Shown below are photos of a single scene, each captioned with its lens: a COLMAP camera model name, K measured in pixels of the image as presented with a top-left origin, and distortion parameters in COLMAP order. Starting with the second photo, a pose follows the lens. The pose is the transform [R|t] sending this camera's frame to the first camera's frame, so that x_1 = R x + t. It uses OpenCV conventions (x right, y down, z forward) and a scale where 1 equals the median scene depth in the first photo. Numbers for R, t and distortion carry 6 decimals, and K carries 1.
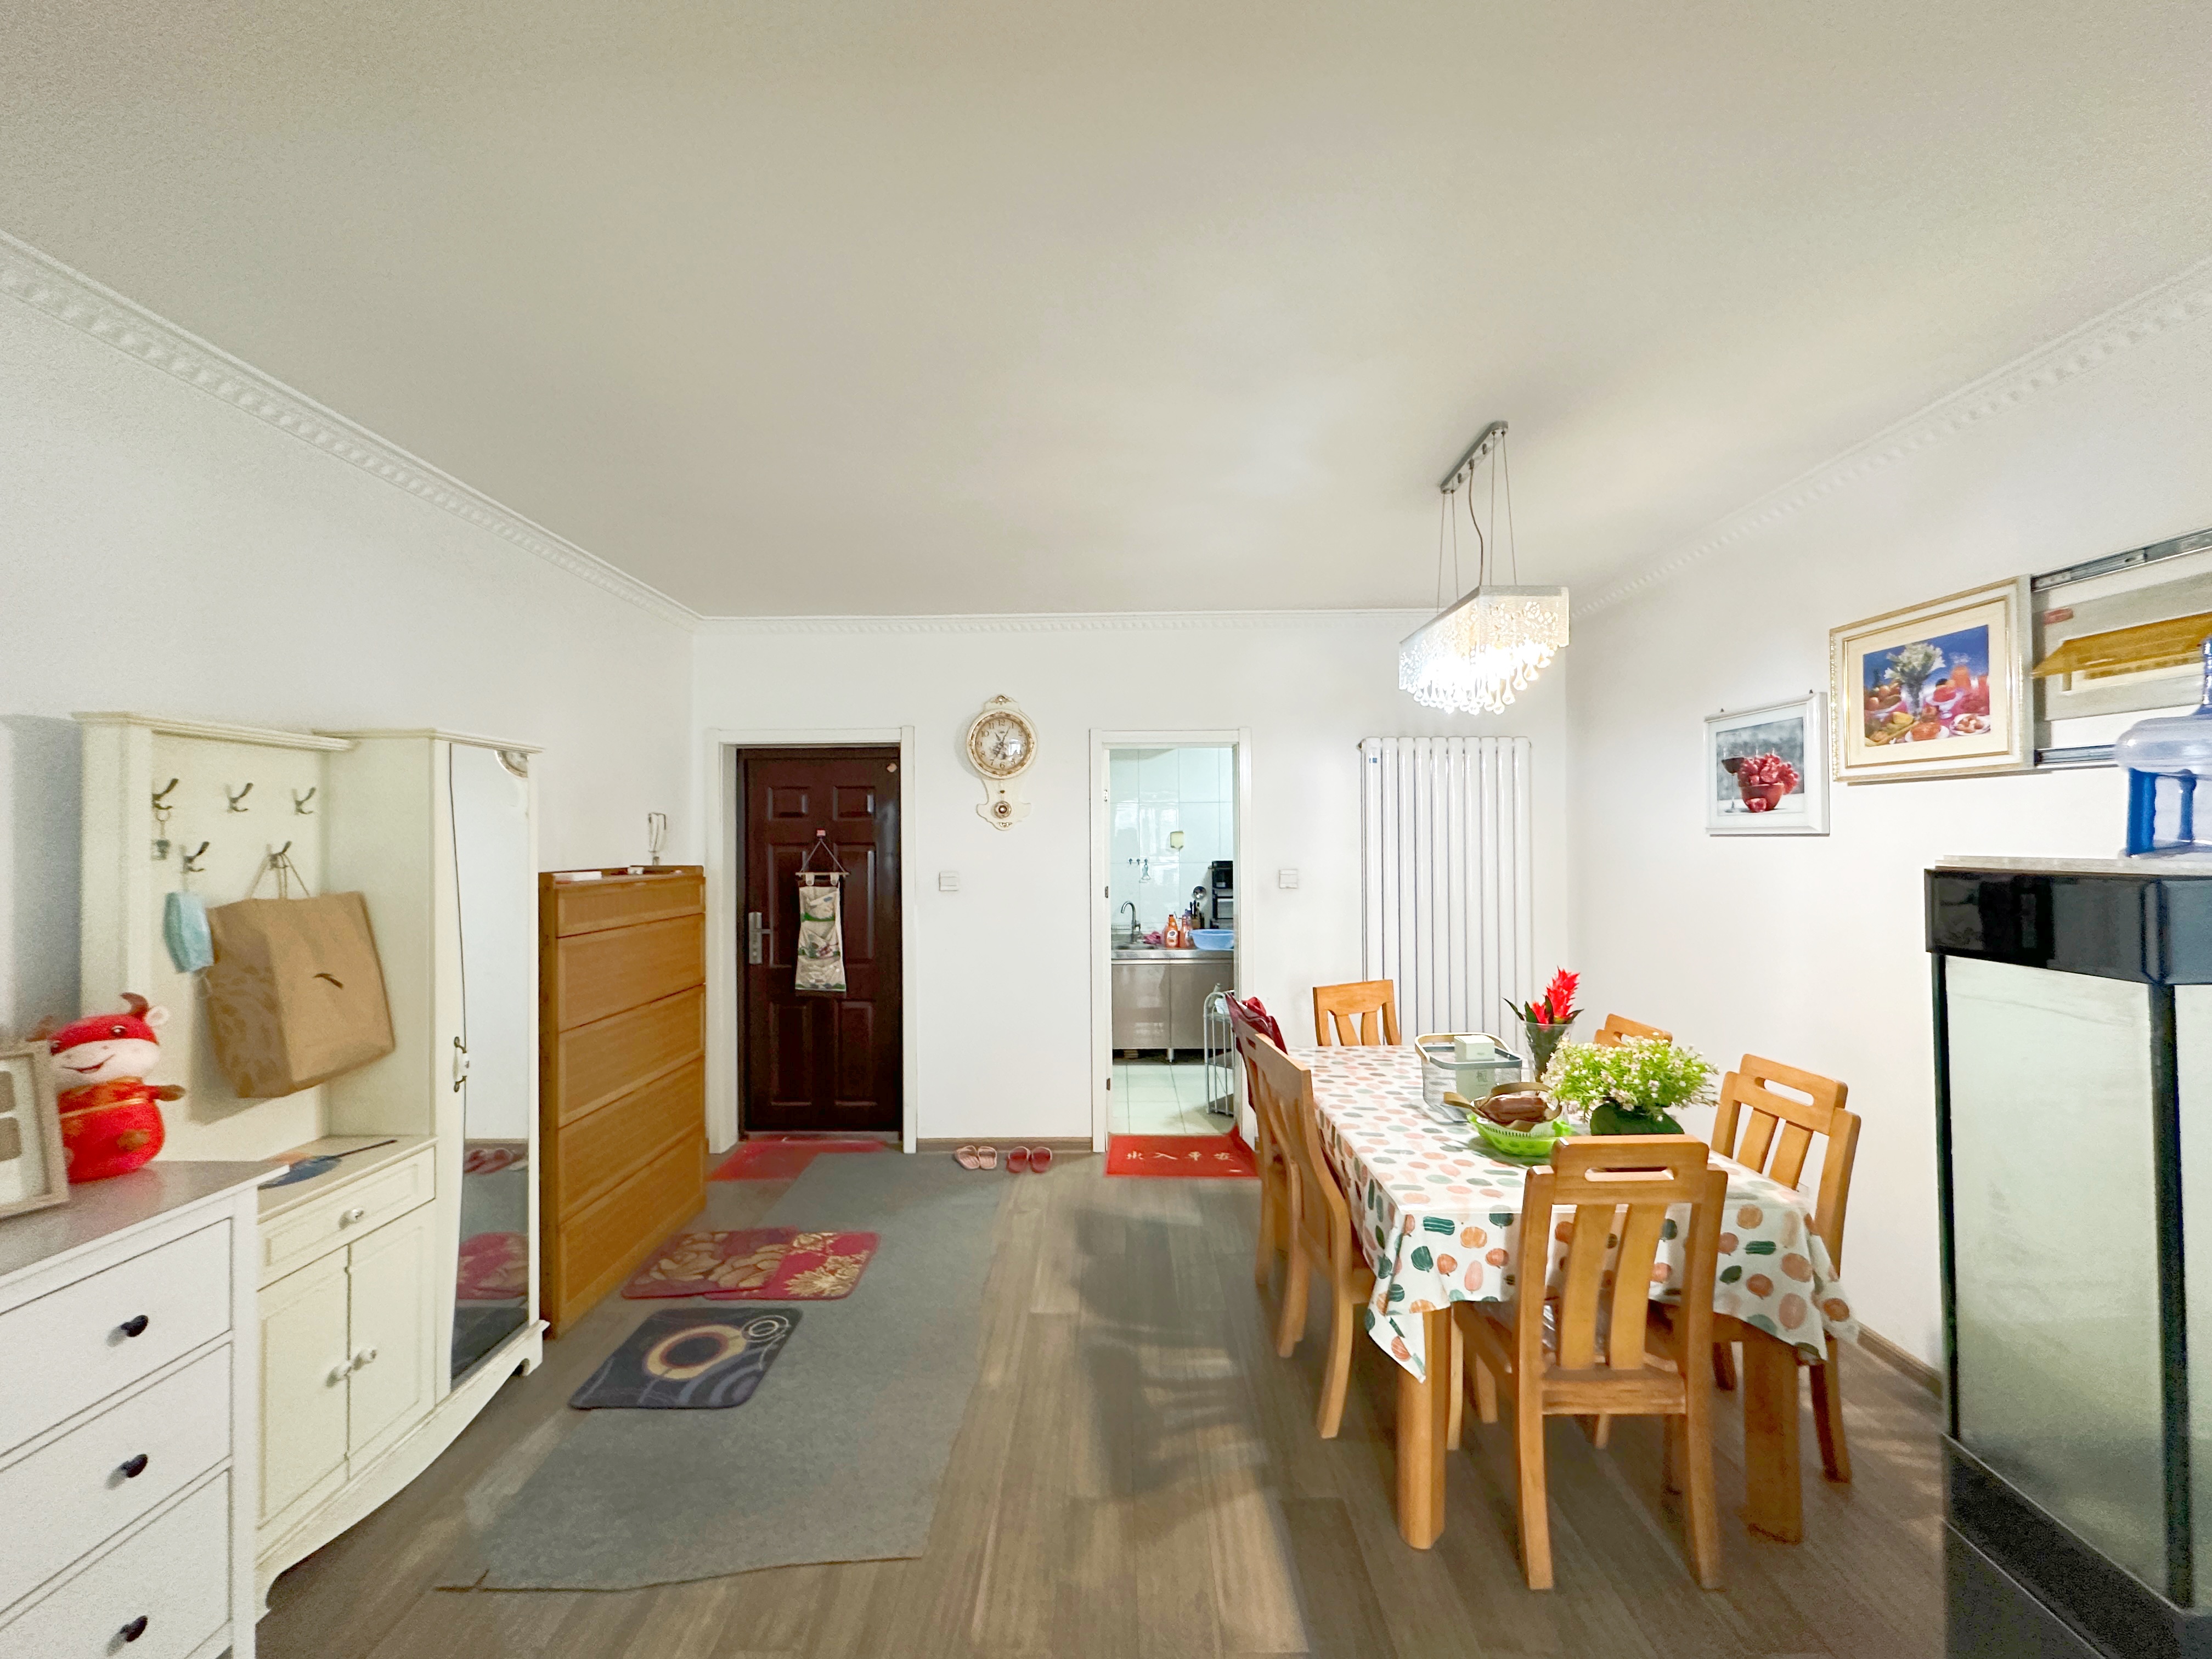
lens RADIAL K [[892.4, 0, 1106.6], [0, 892.4, 829.3], [0, 0, 1]] dist [0.000332, 0.000383]
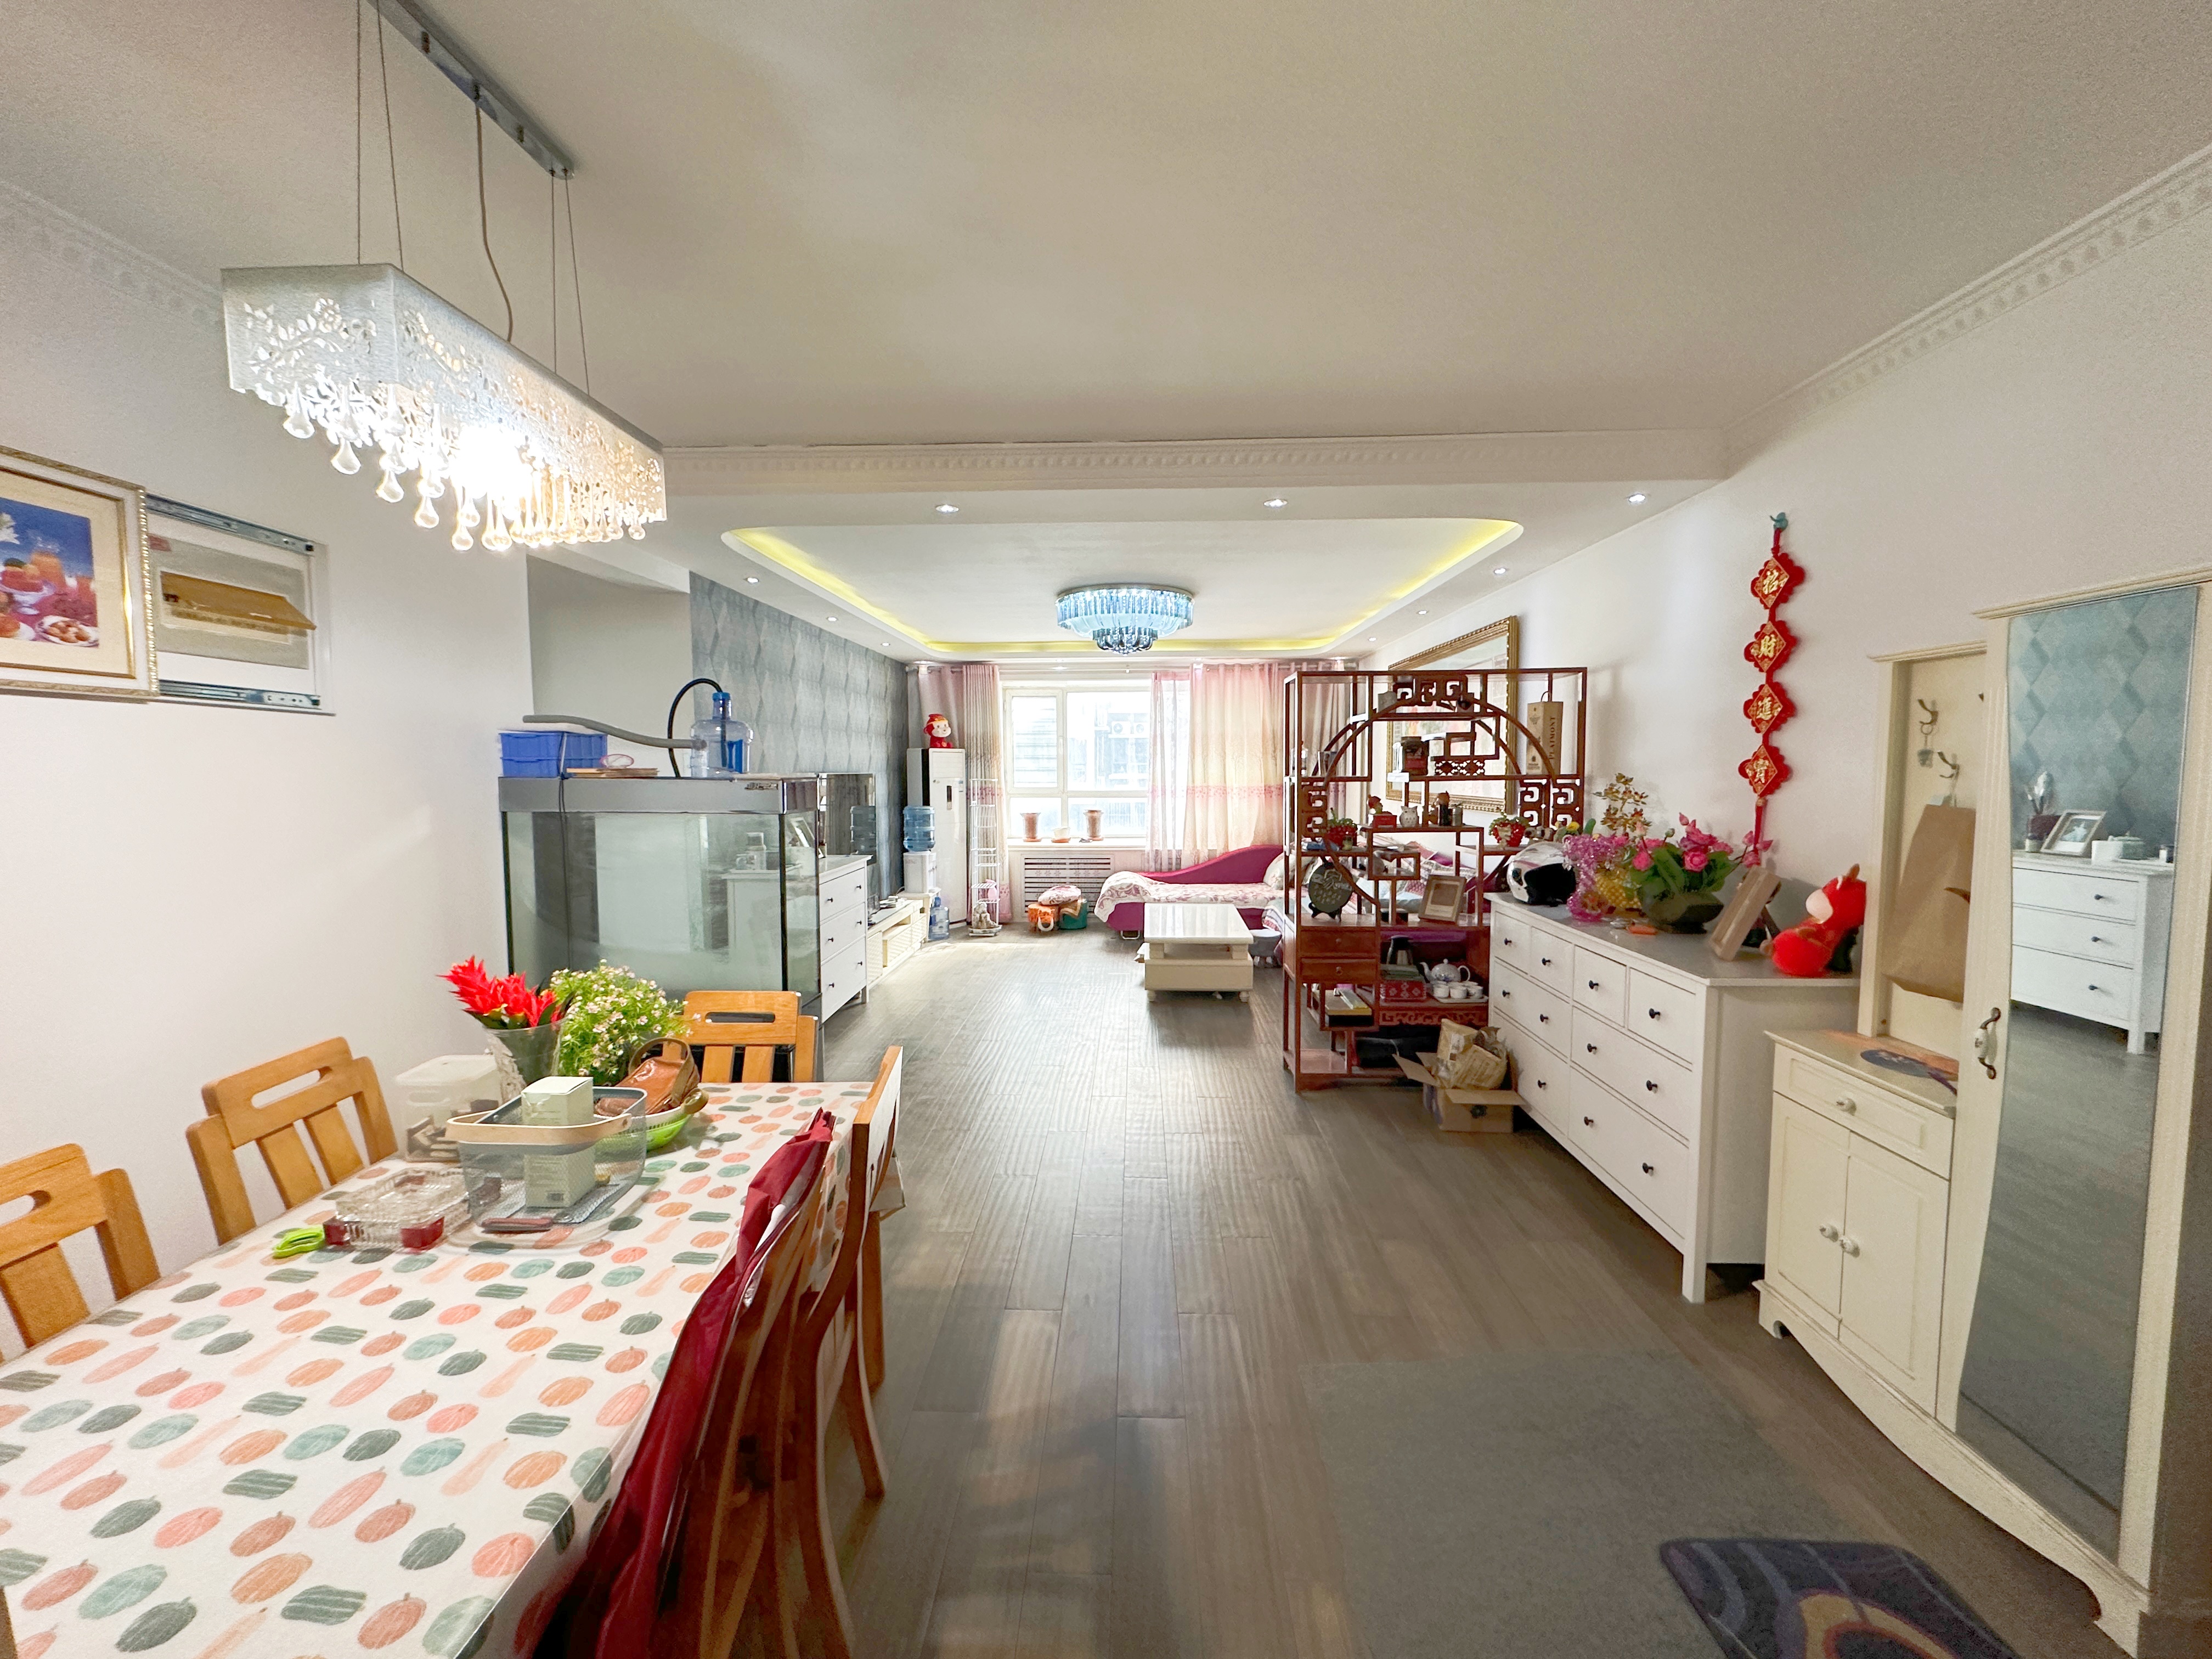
lens RADIAL K [[892.4, 0, 1105.7], [0, 892.4, 827.3], [0, 0, 1]] dist [0.000332, 0.000383]
pose [[-0.999661, 0.011727, 0.023260, 0.009811], [0.013103, 0.998117, 0.059919, 0.023254], [-0.022513, 0.060203, -0.997932, 1.774242]]
